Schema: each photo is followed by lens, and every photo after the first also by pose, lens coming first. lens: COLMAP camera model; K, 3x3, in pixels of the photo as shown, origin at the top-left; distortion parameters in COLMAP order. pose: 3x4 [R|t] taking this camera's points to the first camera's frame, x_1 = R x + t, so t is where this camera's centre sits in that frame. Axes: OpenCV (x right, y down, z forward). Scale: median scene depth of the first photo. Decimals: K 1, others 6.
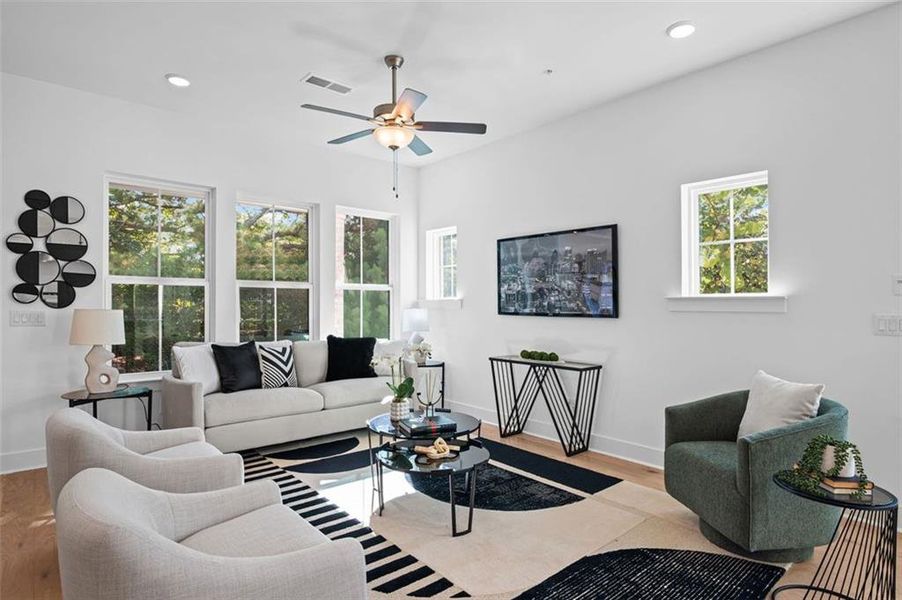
lens RADIAL K [[485.9, 0, 444.8], [0, 485.9, 296.1], [0, 0, 1]] dist [-0.000905, 0.000619]
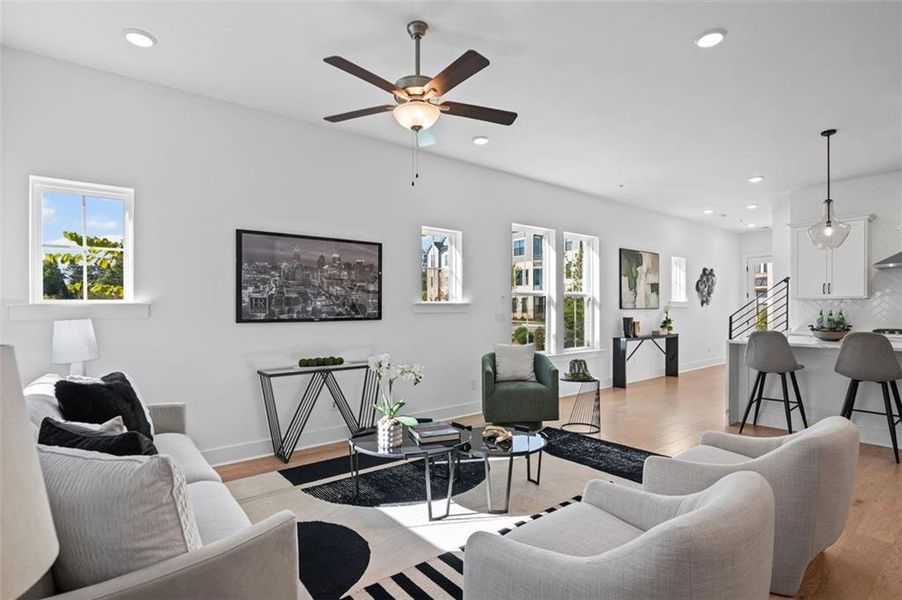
lens RADIAL K [[467.4, 0, 448.2], [0, 467.4, 306.2], [0, 0, 1]] dist [-0.015467, 0.000751]
pose [[0.027541, 0.003211, 0.999616, -0.734905], [-0.007454, 0.999968, -0.003006, 0.011648], [-0.999593, -0.007368, 0.027564, 0.714608]]
